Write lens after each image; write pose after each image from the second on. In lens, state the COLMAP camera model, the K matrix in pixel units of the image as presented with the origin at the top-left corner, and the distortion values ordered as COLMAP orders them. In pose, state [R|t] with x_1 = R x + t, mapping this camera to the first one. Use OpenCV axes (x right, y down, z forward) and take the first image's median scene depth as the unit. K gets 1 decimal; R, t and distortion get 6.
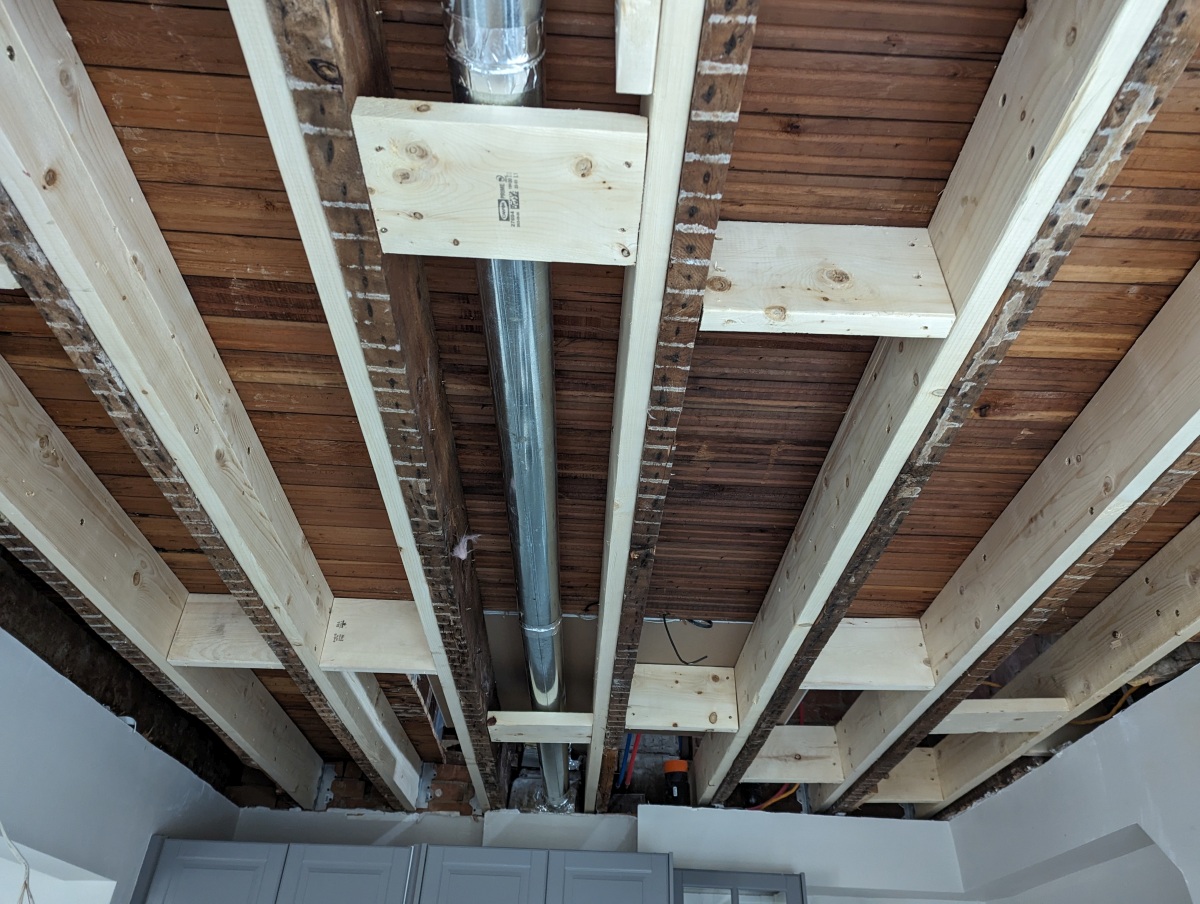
lens RADIAL K [[849.3, 0, 600.0], [0, 849.3, 452.0], [0, 0, 1]] dist [0.081052, -0.065922]
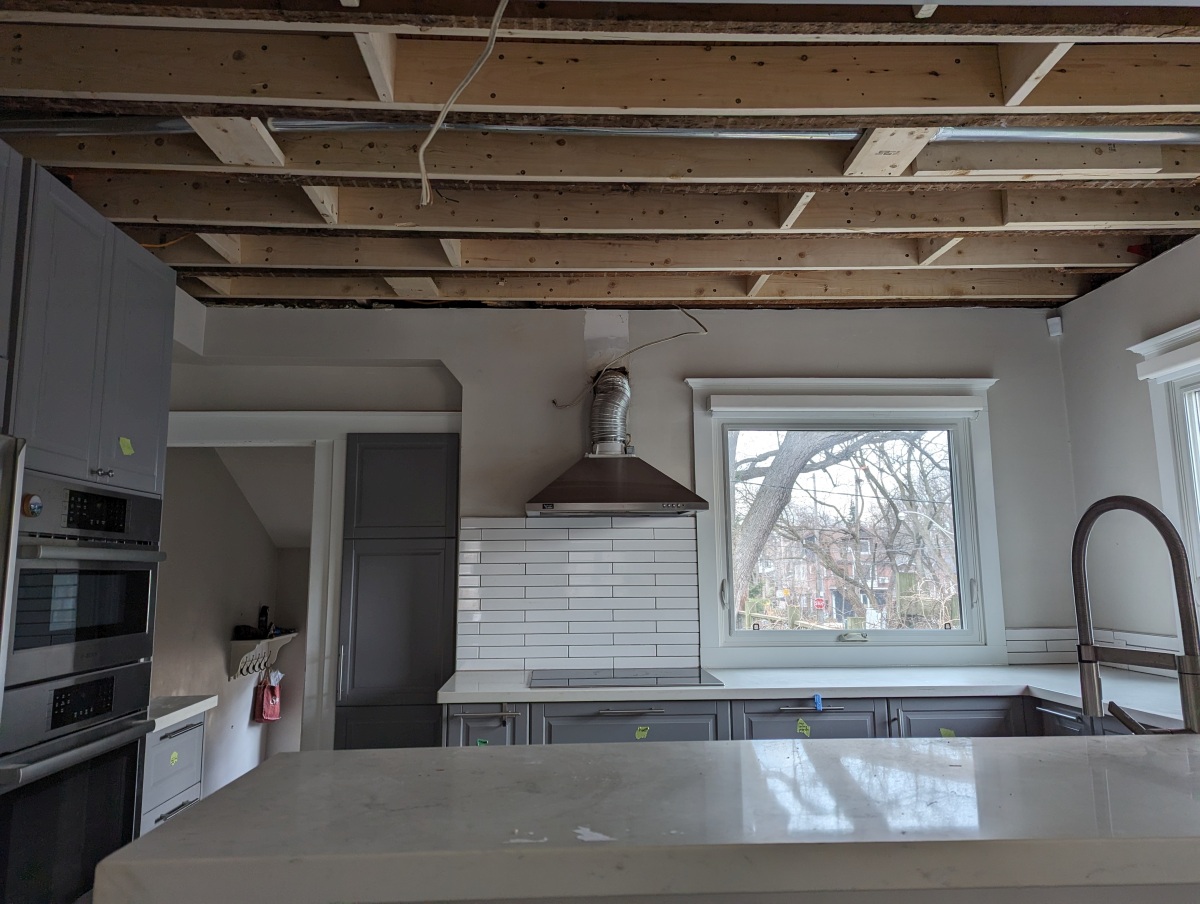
lens RADIAL K [[849.3, 0, 600.0], [0, 849.3, 452.0], [0, 0, 1]] dist [0.081052, -0.065922]
pose [[-0.003614, 0.113179, 0.993568, -1.017454], [-0.577305, 0.811043, -0.094487, 0.471143], [-0.816520, -0.573933, 0.062408, 0.401006]]
